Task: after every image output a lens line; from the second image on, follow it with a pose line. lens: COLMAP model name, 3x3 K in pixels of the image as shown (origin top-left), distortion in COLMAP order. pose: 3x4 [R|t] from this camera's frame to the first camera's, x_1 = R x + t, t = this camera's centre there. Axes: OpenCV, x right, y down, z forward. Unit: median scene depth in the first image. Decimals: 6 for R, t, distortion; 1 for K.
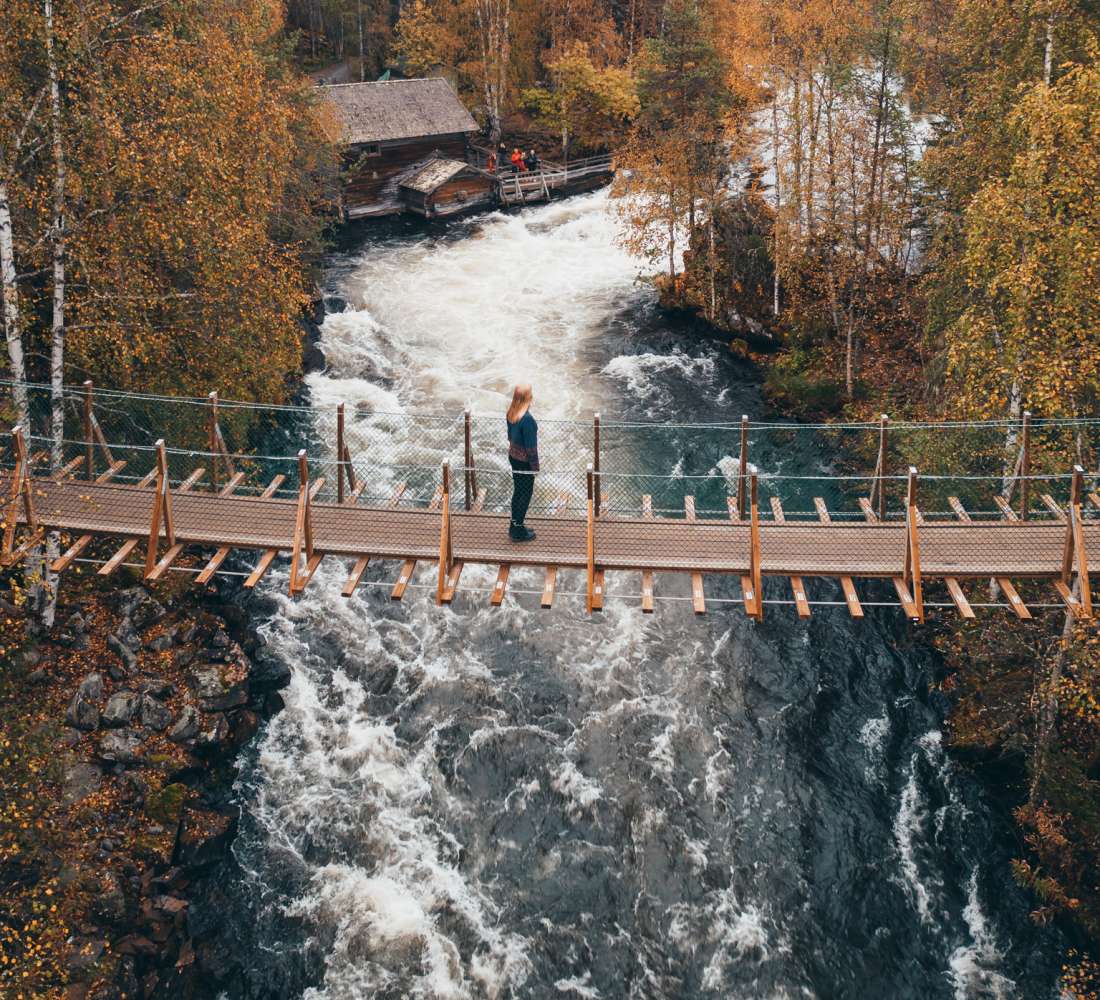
lens RADIAL K [[1304.8, 0, 550.0], [0, 1304.8, 500.0], [0, 0, 1]] dist [0.068808, 0.008498]
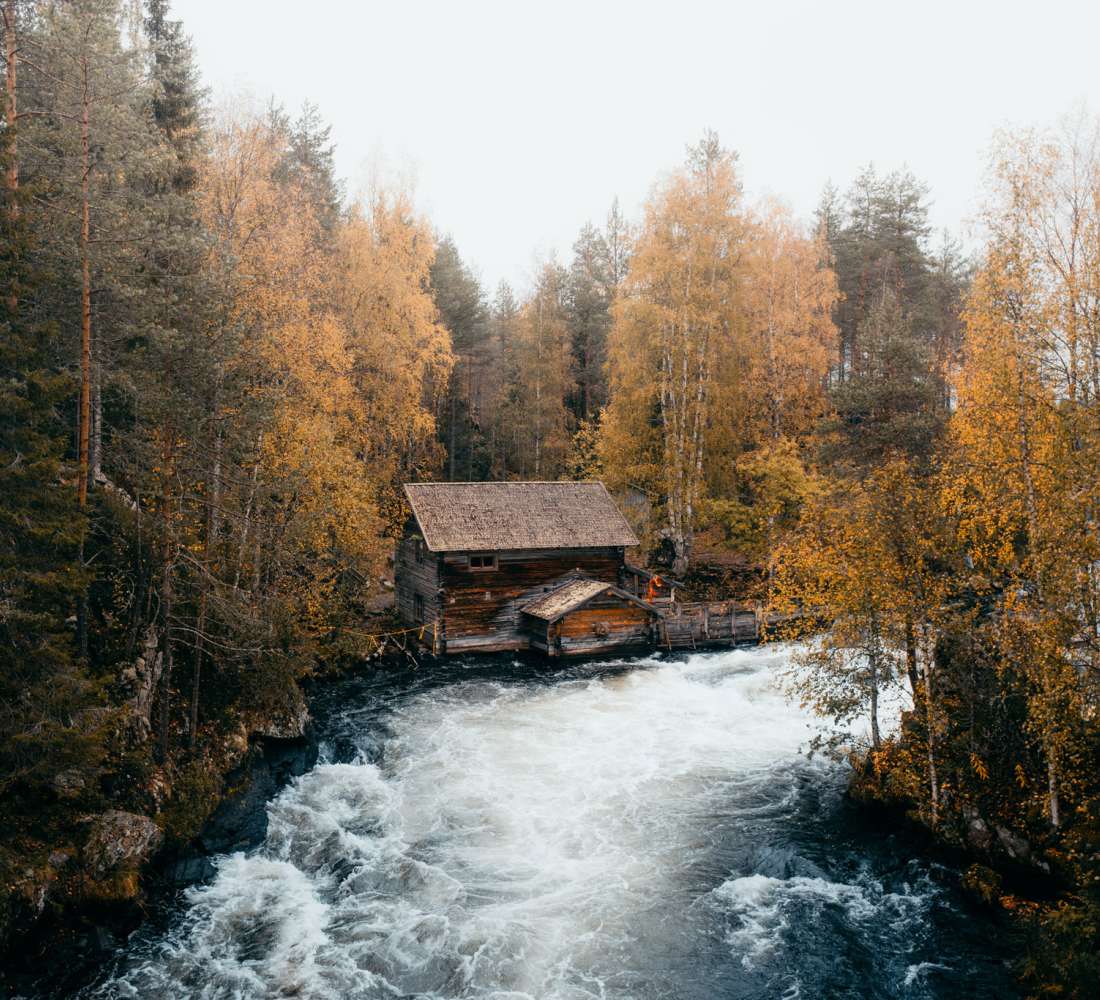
lens RADIAL K [[1304.8, 0, 550.0], [0, 1304.8, 500.0], [0, 0, 1]] dist [0.068808, 0.008498]
pose [[0.961642, 0.021529, -0.273461, 0.097495], [-0.126853, 0.918813, -0.373753, -0.030402], [0.243213, 0.394106, 0.886300, 0.348338]]
